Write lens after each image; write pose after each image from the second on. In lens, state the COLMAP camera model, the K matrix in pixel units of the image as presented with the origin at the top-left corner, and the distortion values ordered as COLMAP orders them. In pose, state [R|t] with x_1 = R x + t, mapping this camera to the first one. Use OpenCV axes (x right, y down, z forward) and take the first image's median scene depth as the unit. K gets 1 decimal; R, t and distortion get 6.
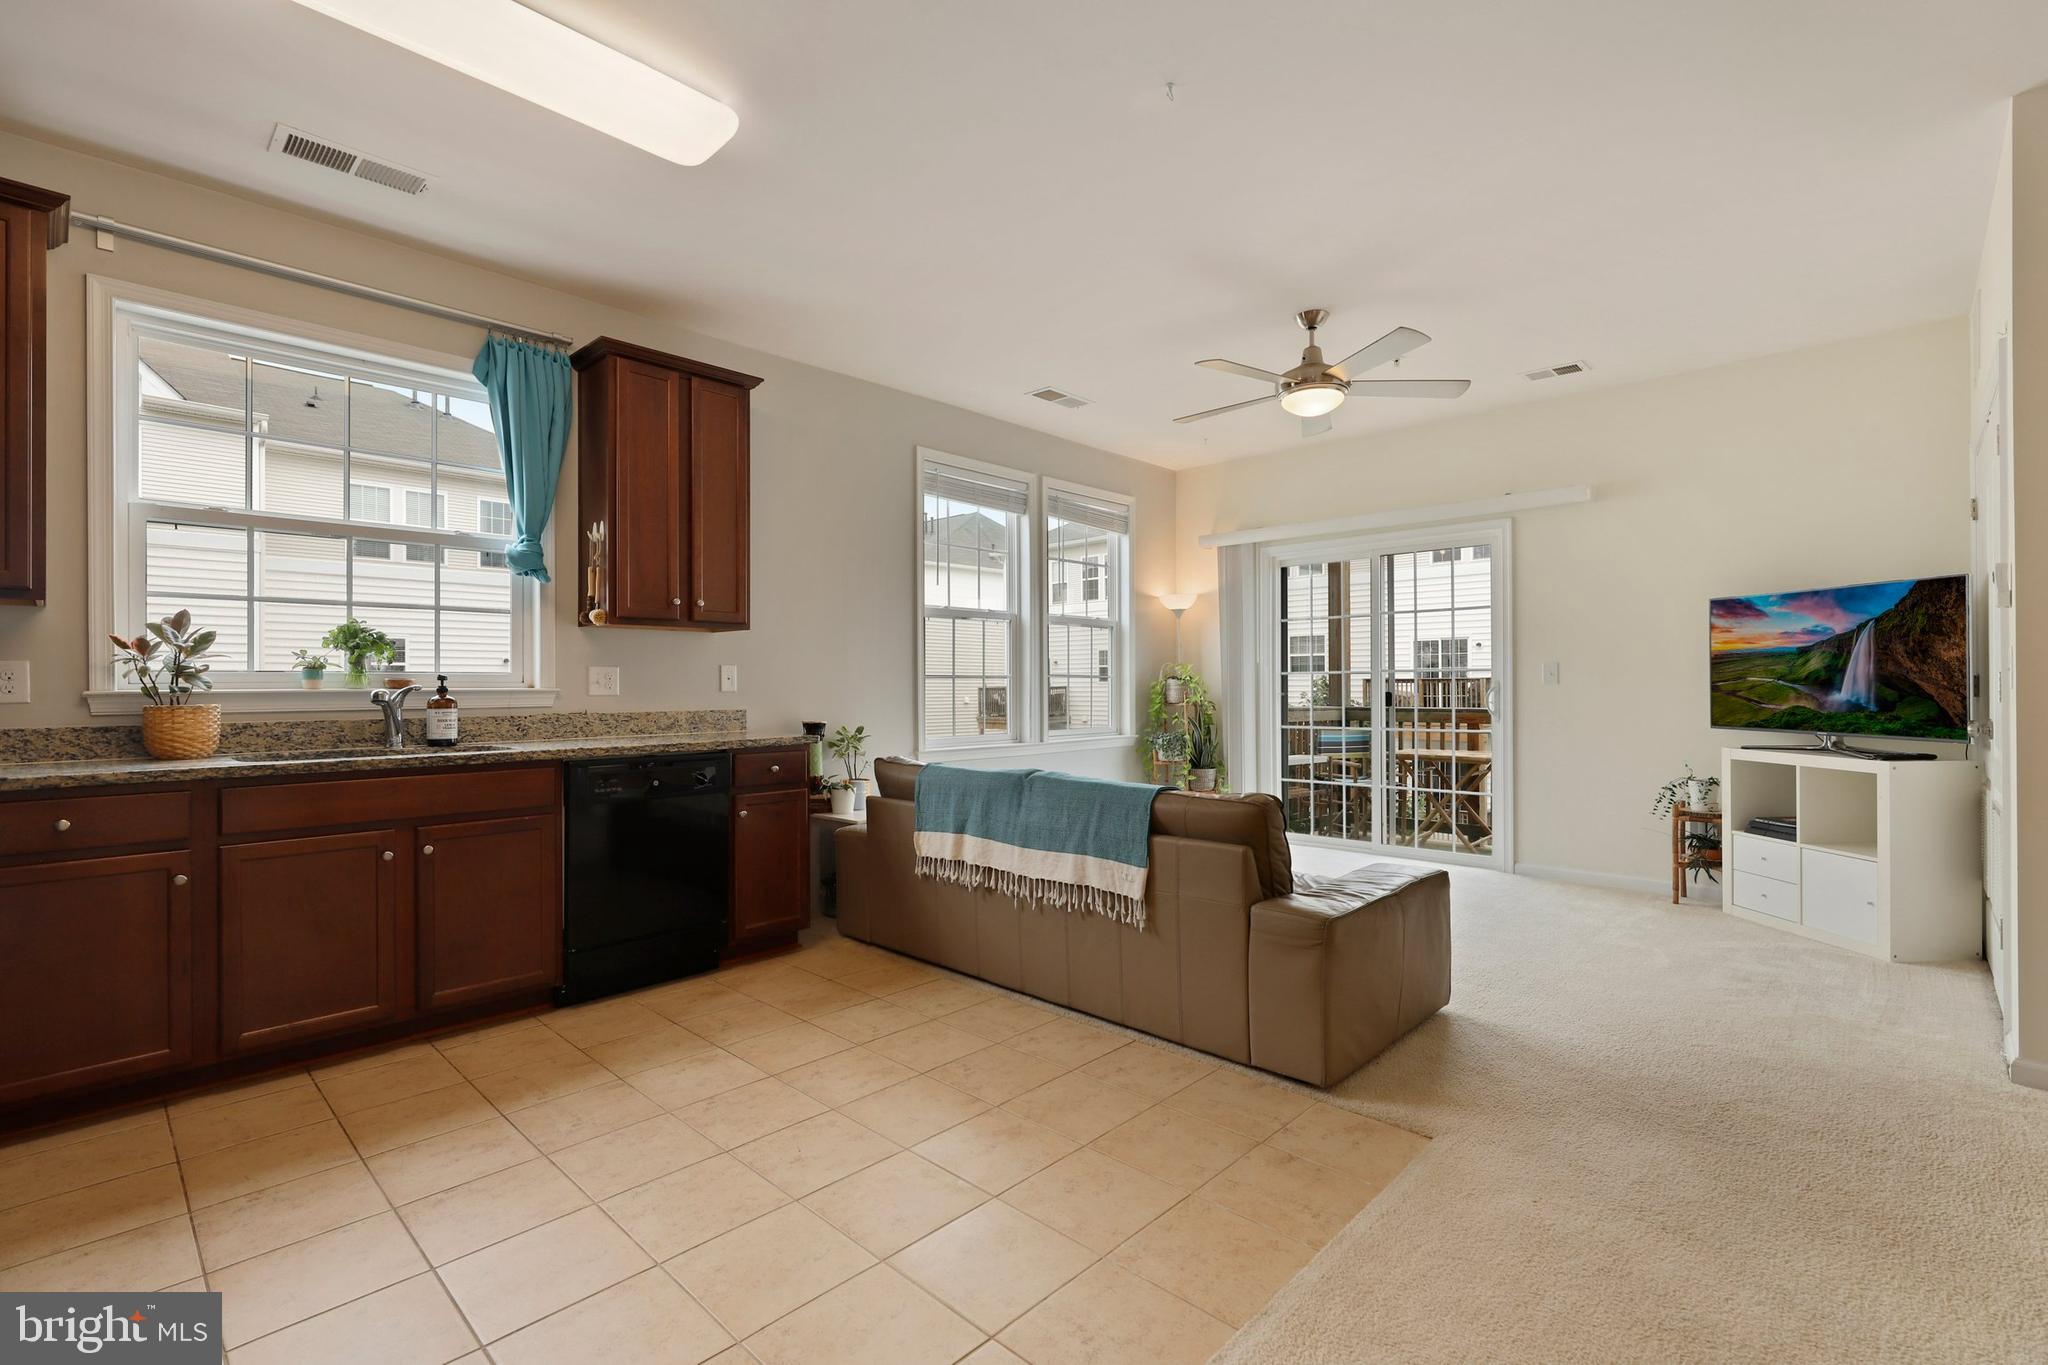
lens RADIAL K [[916.7, 0, 1014.9], [0, 916.7, 674.5], [0, 0, 1]] dist [0.000277, -0.000722]
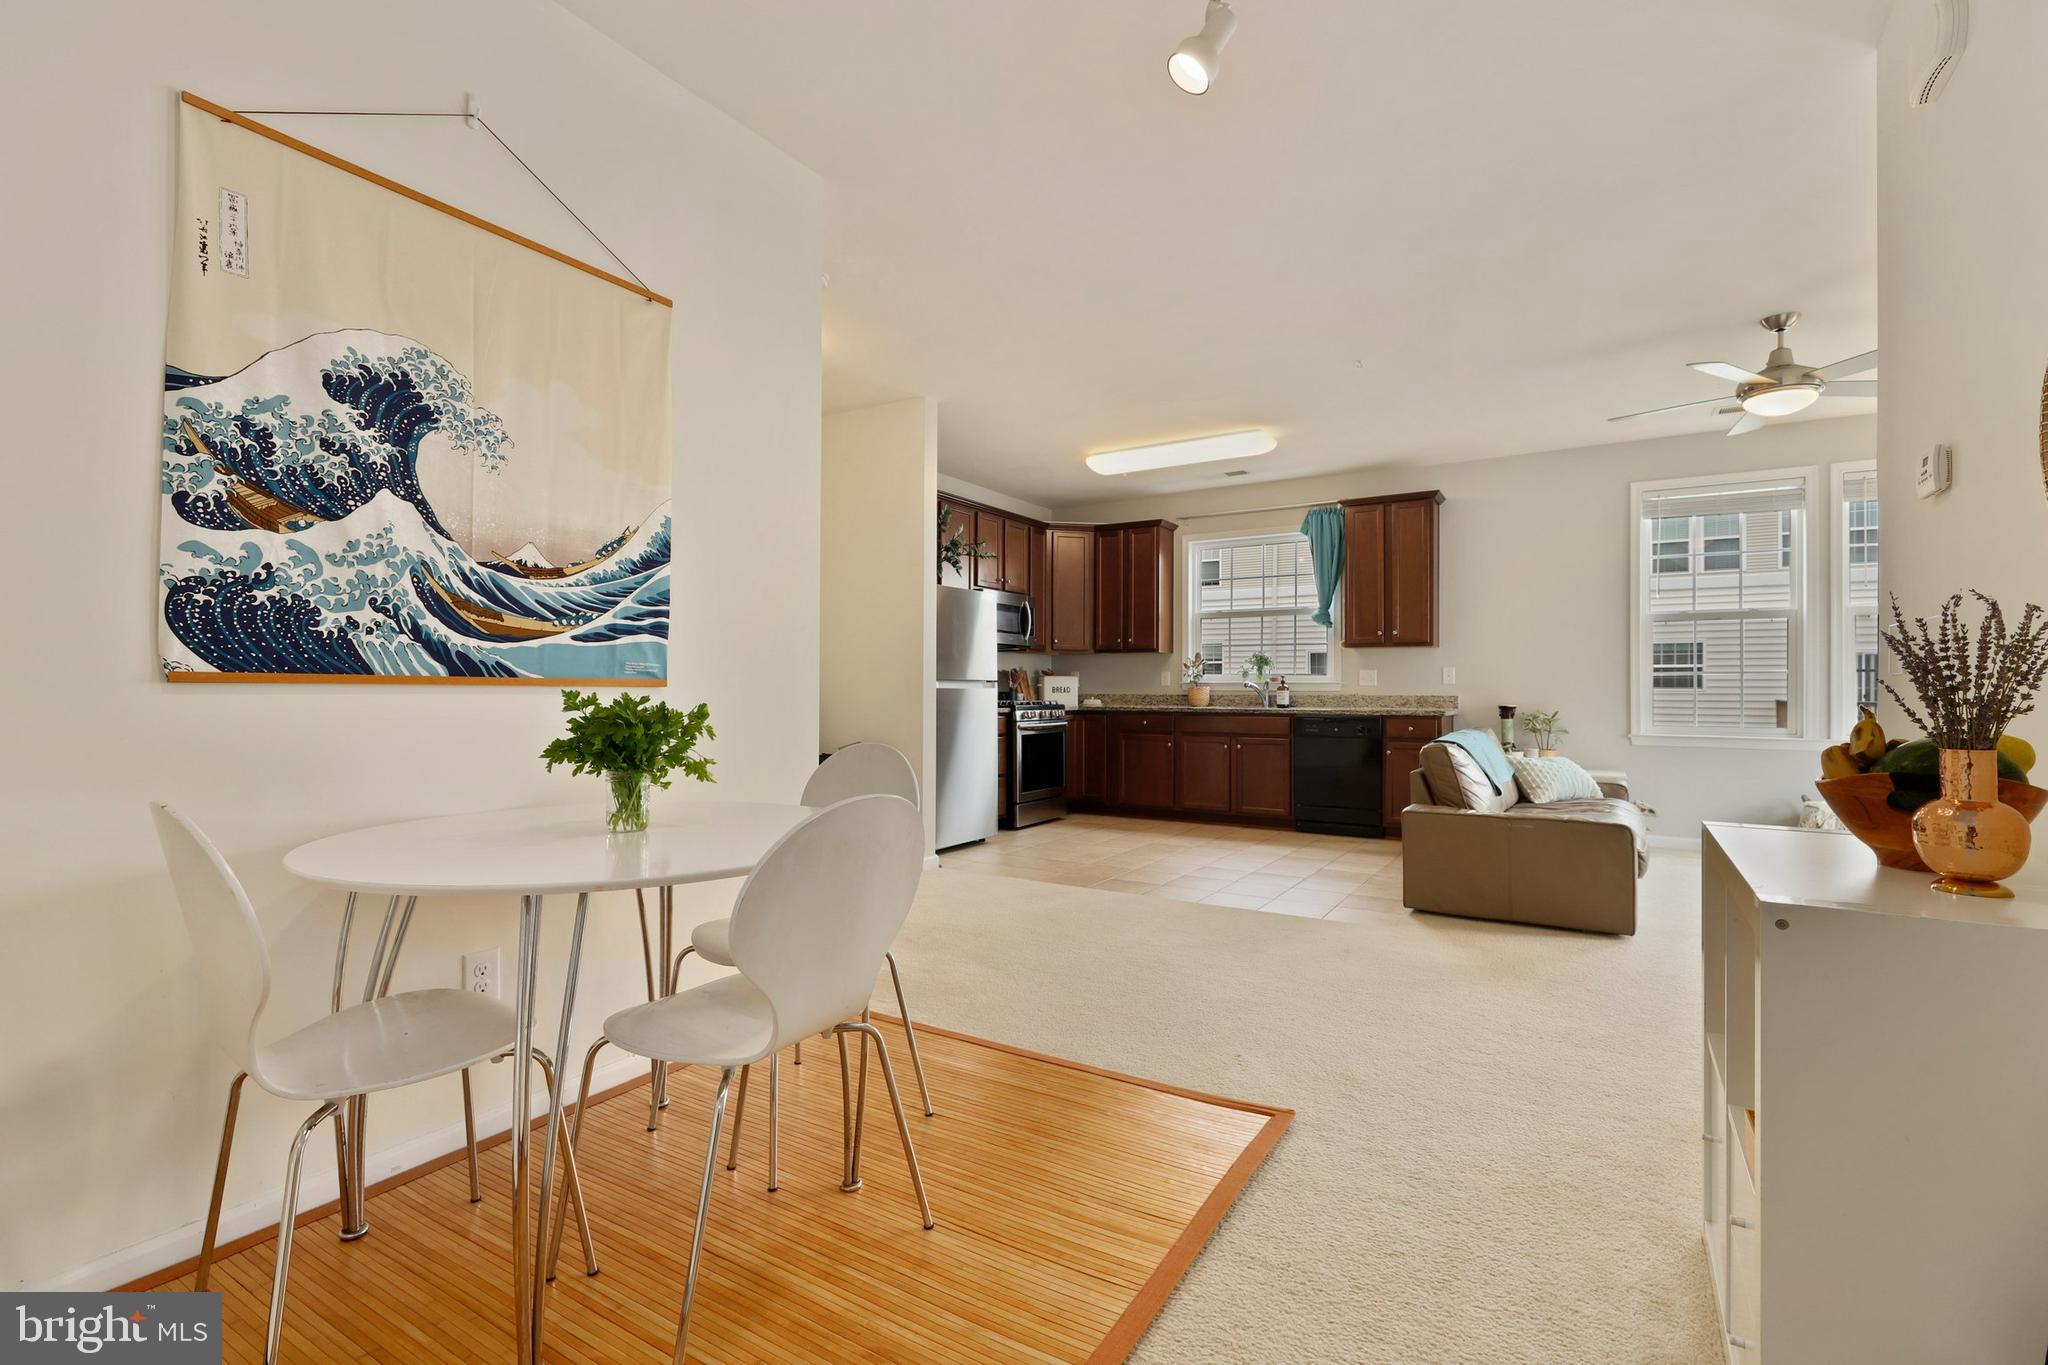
lens RADIAL K [[916.7, 0, 1031.9], [0, 916.7, 681.8], [0, 0, 1]] dist [0.000277, -0.000722]
pose [[0.201802, 0.000432, -0.979426, 1.152677], [0.008170, 0.999964, 0.002124, 0.005392], [0.979392, -0.008431, 0.201791, -0.028029]]
